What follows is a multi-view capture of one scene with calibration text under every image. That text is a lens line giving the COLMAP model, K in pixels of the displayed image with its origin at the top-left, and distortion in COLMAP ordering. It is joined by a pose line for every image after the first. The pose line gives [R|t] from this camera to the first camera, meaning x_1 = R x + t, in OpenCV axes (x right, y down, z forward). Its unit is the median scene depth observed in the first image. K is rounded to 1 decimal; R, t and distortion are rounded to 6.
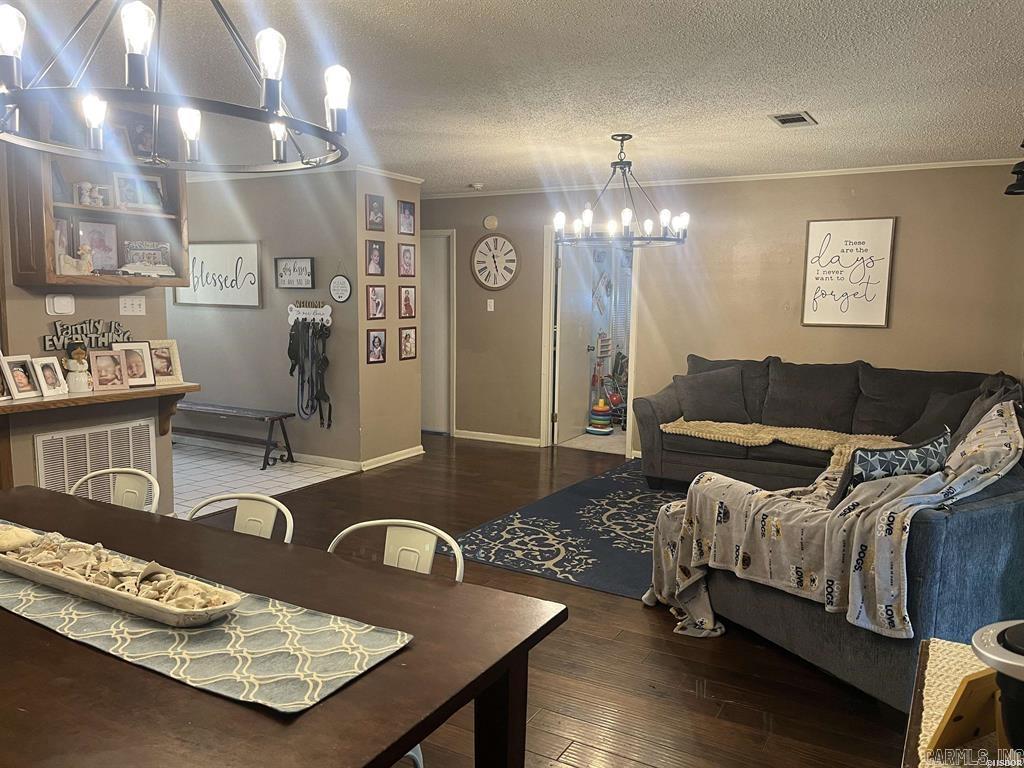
lens RADIAL K [[777.9, 0, 513.6], [0, 777.9, 390.9], [0, 0, 1]] dist [0.077296, -0.117008]
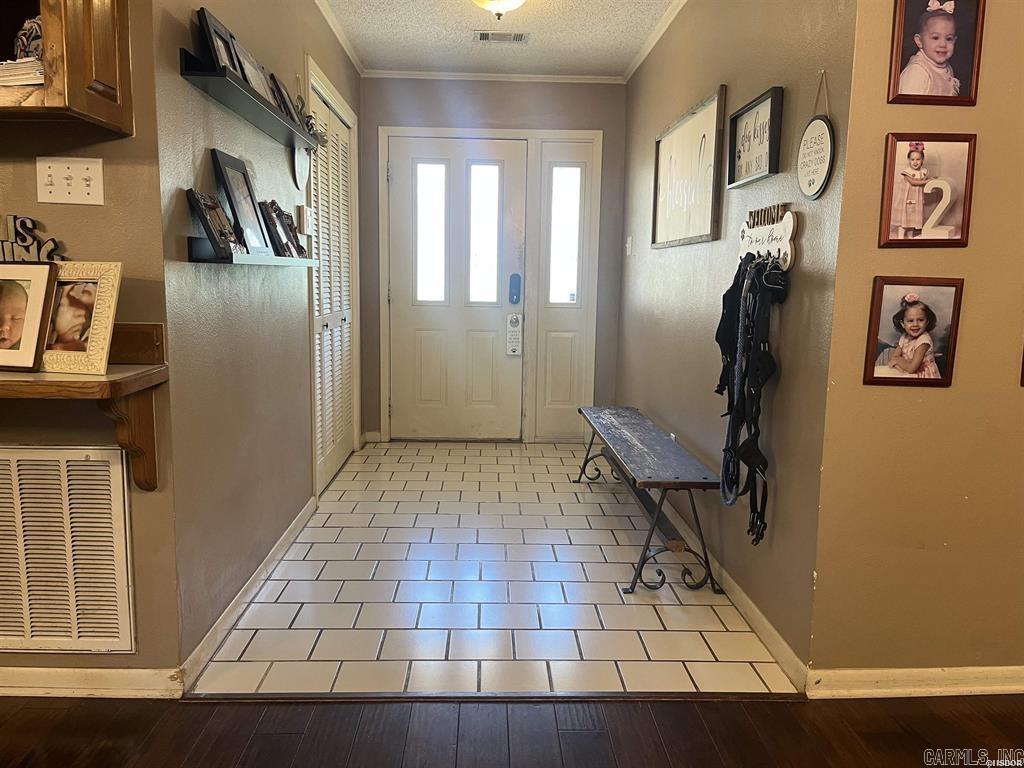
lens RADIAL K [[777.9, 0, 513.6], [0, 777.9, 390.9], [0, 0, 1]] dist [0.077296, -0.117008]
pose [[0.527161, 0.119556, -0.841313, 0.010967], [-0.114345, 0.991029, 0.069184, -0.037577], [0.842037, 0.059729, 0.536103, 0.700256]]
